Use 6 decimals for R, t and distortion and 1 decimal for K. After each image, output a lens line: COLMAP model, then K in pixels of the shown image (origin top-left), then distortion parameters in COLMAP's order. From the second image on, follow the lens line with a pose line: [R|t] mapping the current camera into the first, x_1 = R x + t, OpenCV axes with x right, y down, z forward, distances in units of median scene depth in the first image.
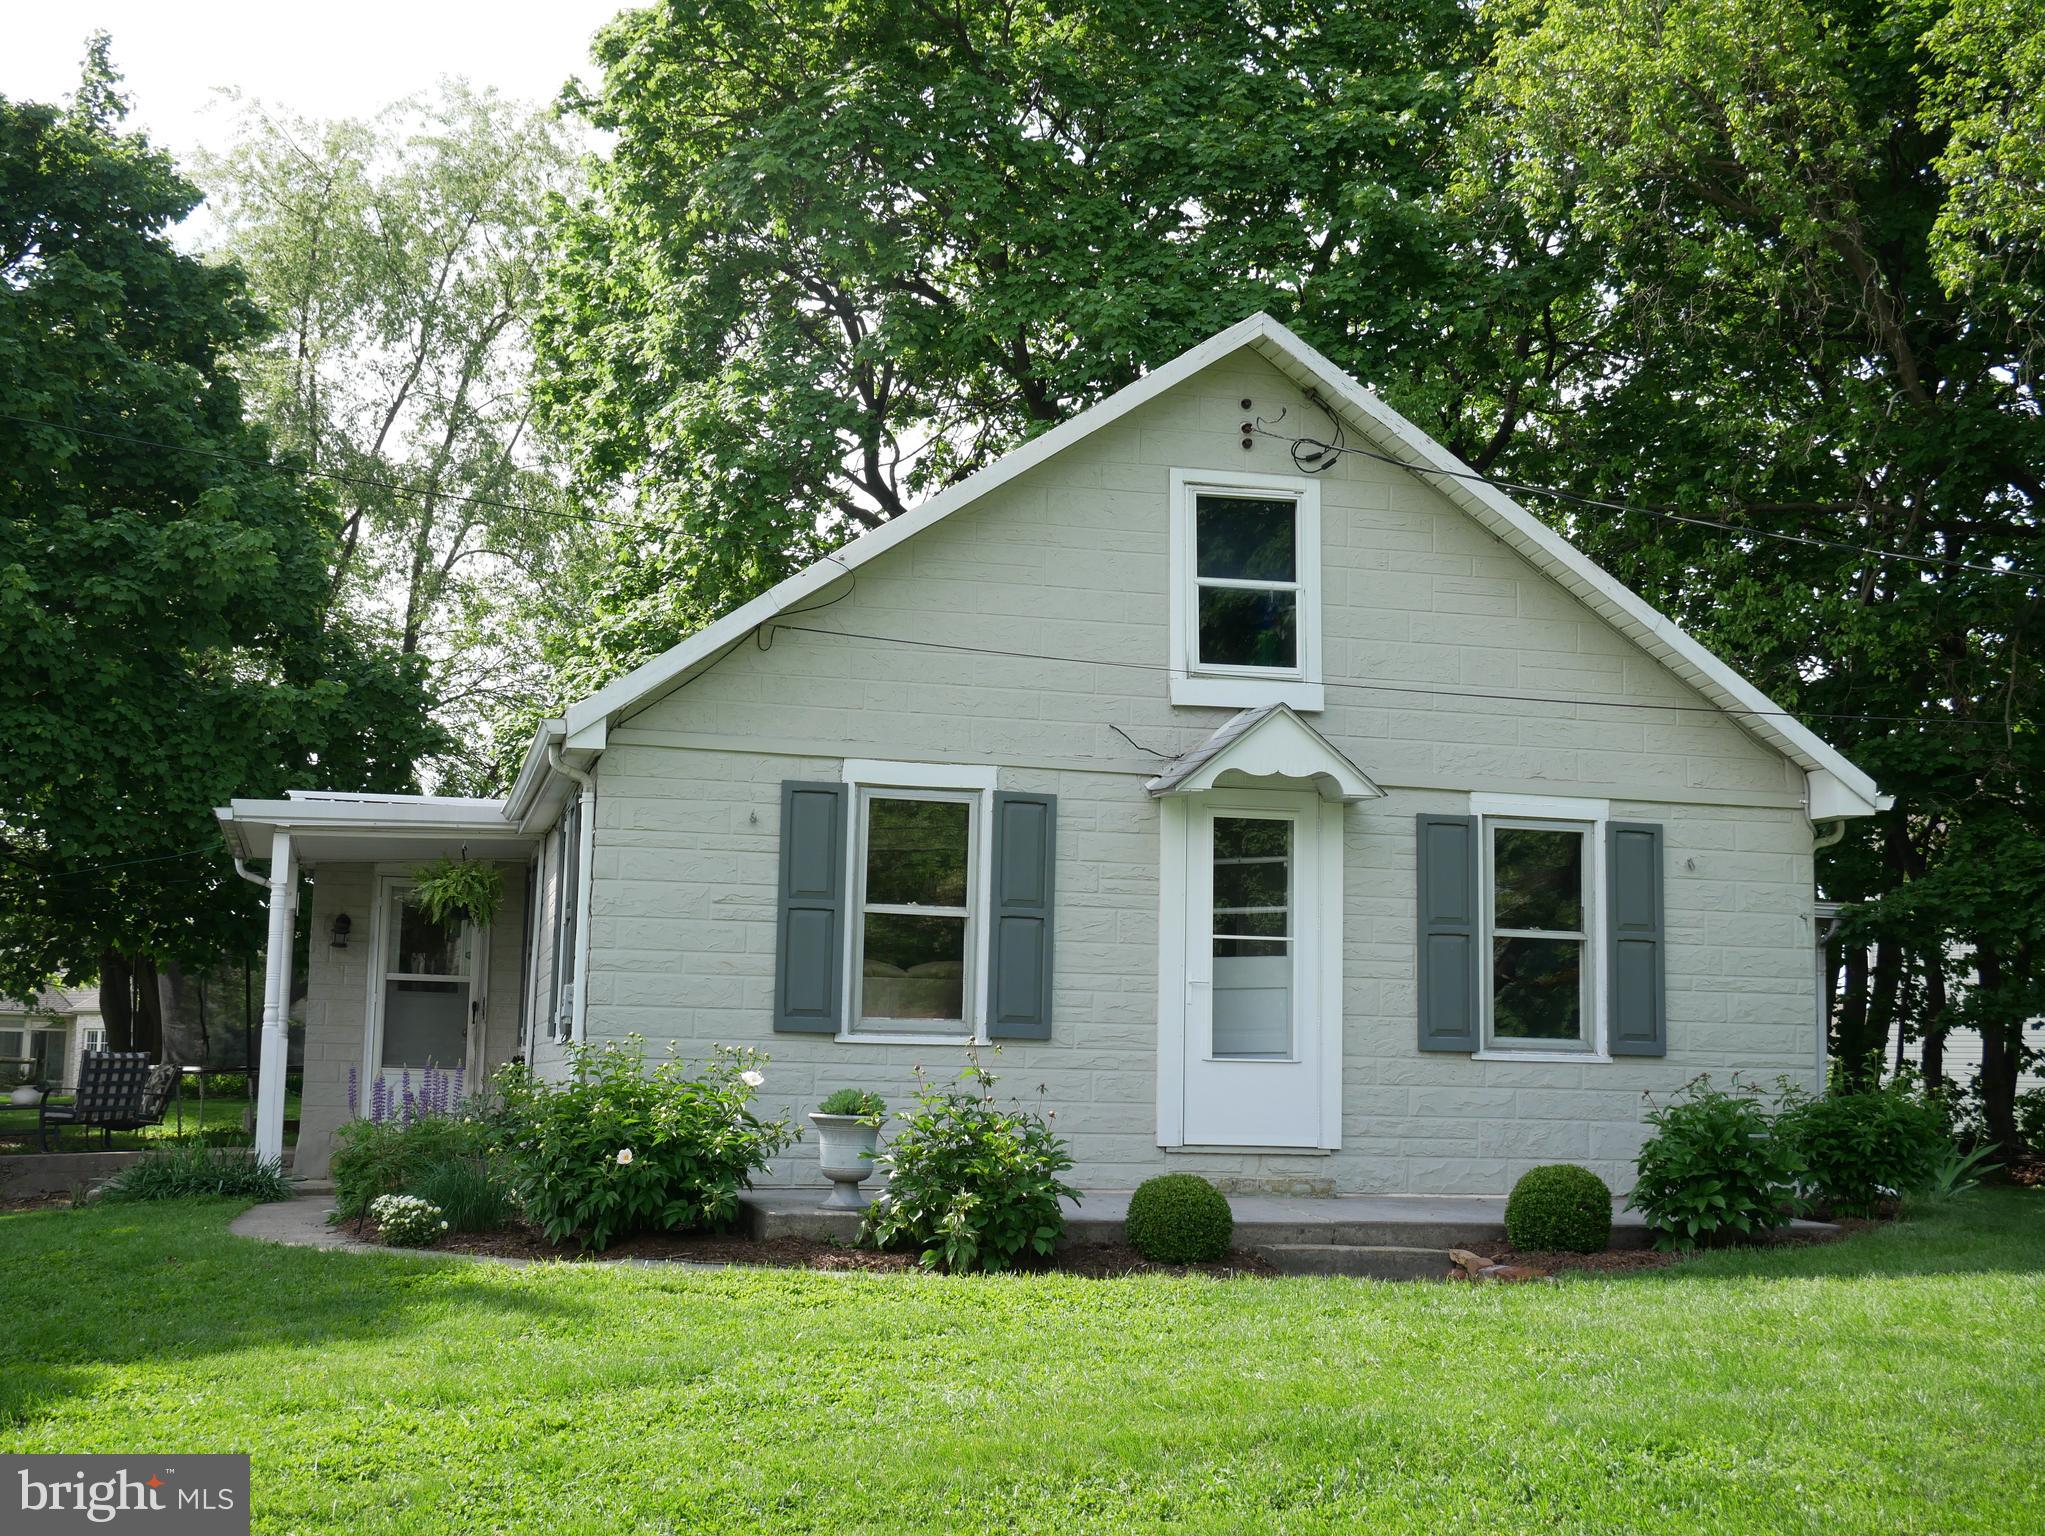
lens RADIAL K [[2528.8, 0, 1022.5], [0, 2528.8, 773.8], [0, 0, 1]] dist [0.006677, 0.000000]
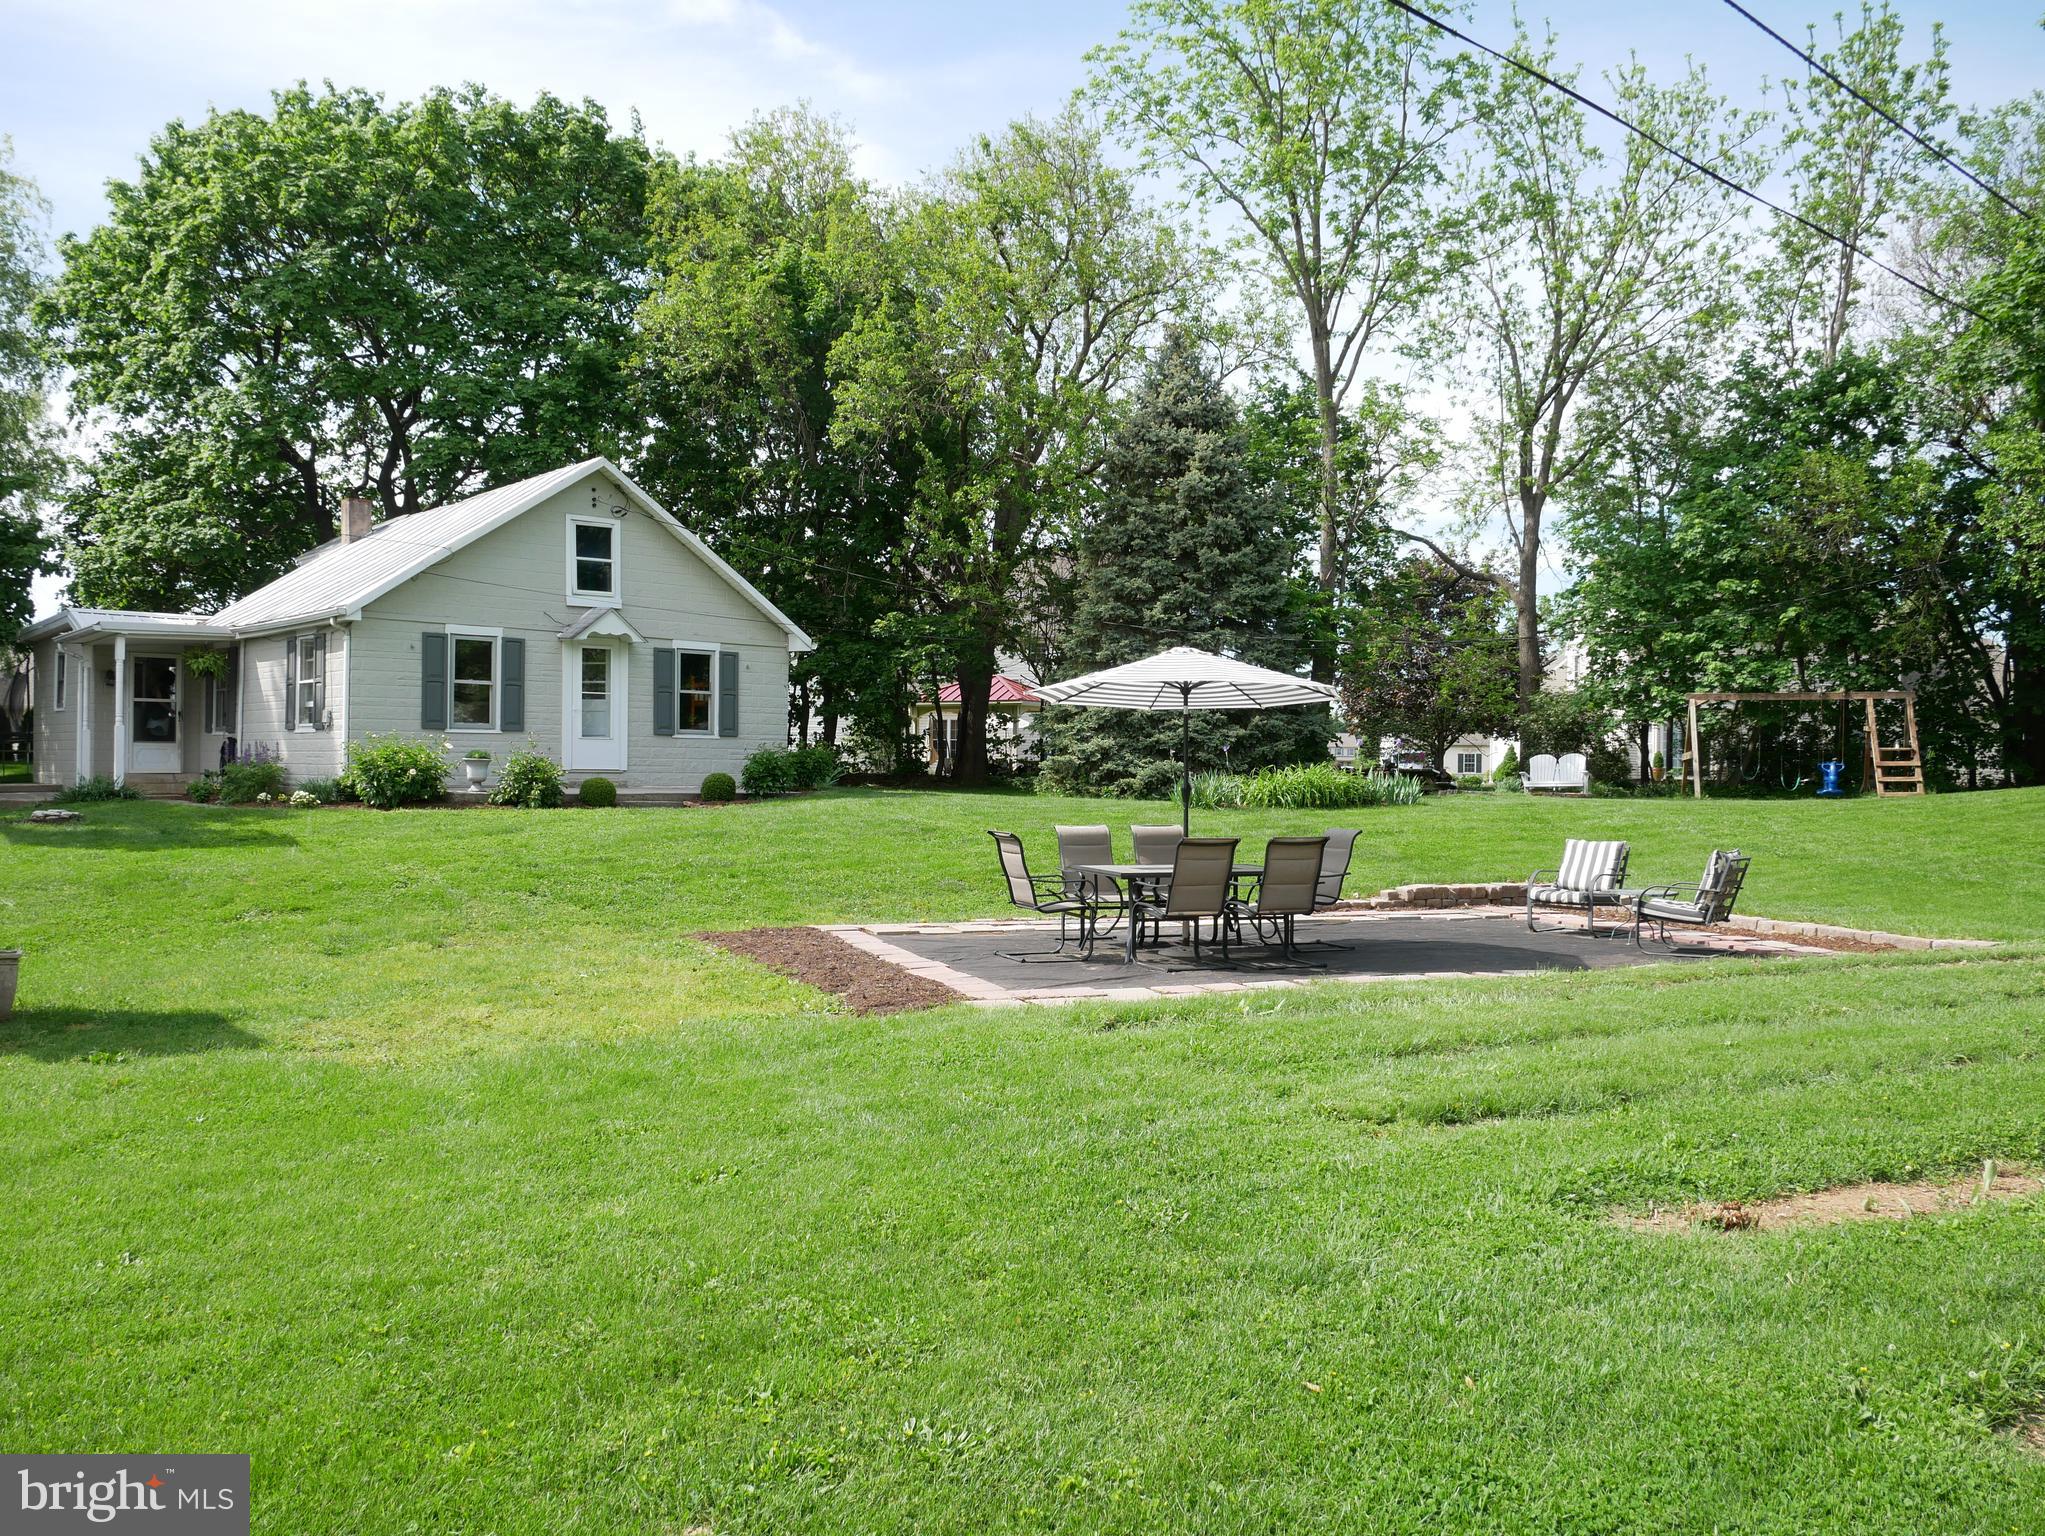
lens RADIAL K [[1655.5, 0, 1041.2], [0, 1655.5, 770.0], [0, 0, 1]] dist [-0.036380, -0.004184]
pose [[0.868196, -0.013528, 0.496036, -0.371434], [-0.056105, 0.990542, 0.125213, -0.101050], [-0.493039, -0.136540, 0.859226, -0.762286]]
